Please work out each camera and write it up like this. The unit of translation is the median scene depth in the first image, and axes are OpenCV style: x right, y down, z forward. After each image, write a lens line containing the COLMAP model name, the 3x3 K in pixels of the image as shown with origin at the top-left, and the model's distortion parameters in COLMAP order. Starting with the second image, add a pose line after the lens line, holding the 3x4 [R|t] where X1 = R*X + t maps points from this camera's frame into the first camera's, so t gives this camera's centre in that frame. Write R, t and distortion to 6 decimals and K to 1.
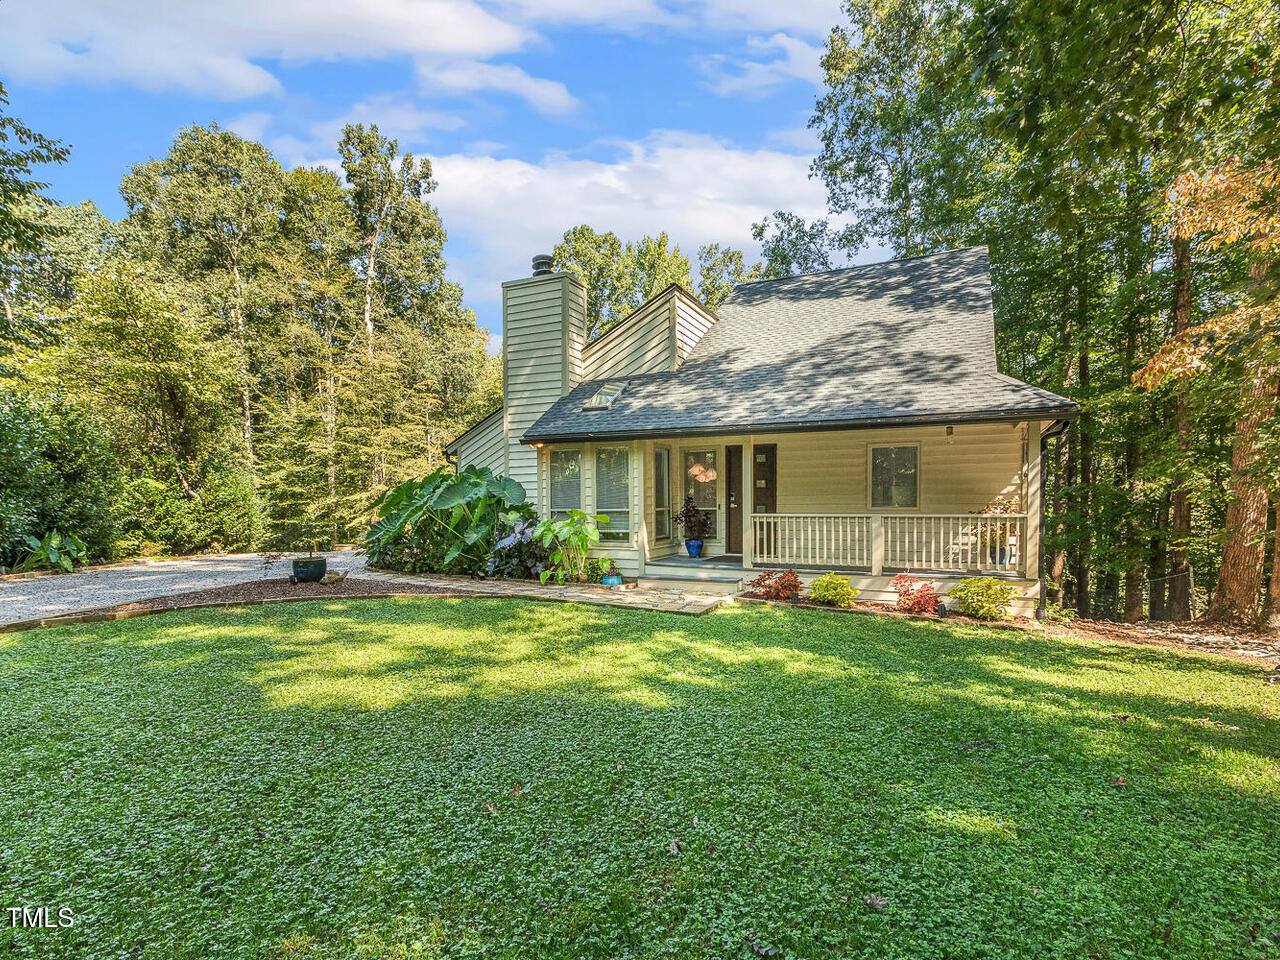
lens RADIAL K [[649.6, 0, 654.5], [0, 649.6, 521.6], [0, 0, 1]] dist [0.000464, 0.000157]
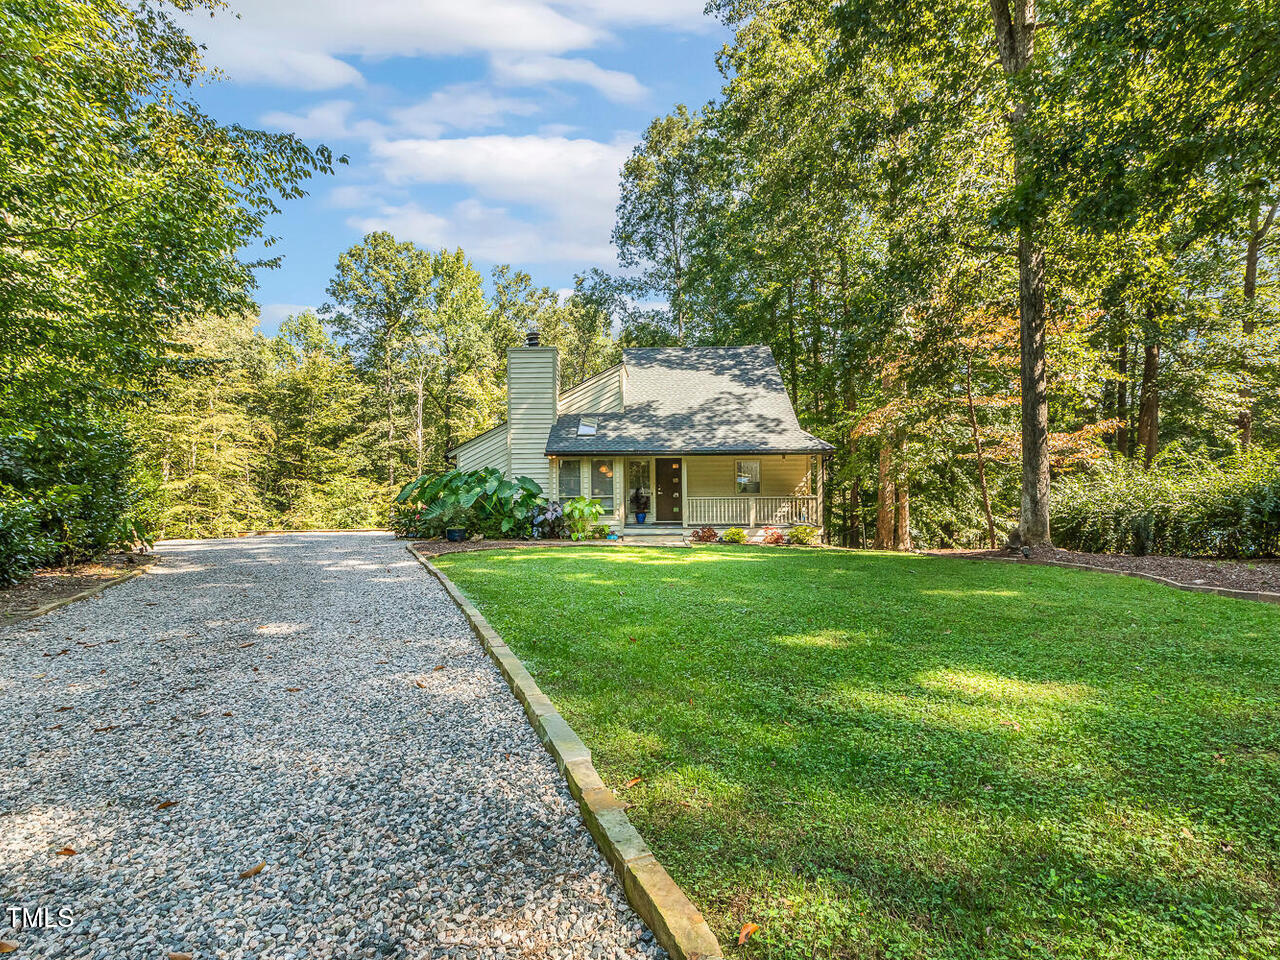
lens RADIAL K [[642.9, 0, 640.0], [0, 642.9, 480.0], [0, 0, 1]] dist [0.000067, 0.000262]
pose [[0.919501, 0.000149, 0.393087, -0.641977], [0.015549, 0.999204, -0.036750, 0.002192], [-0.392779, 0.039904, 0.918767, -0.591062]]
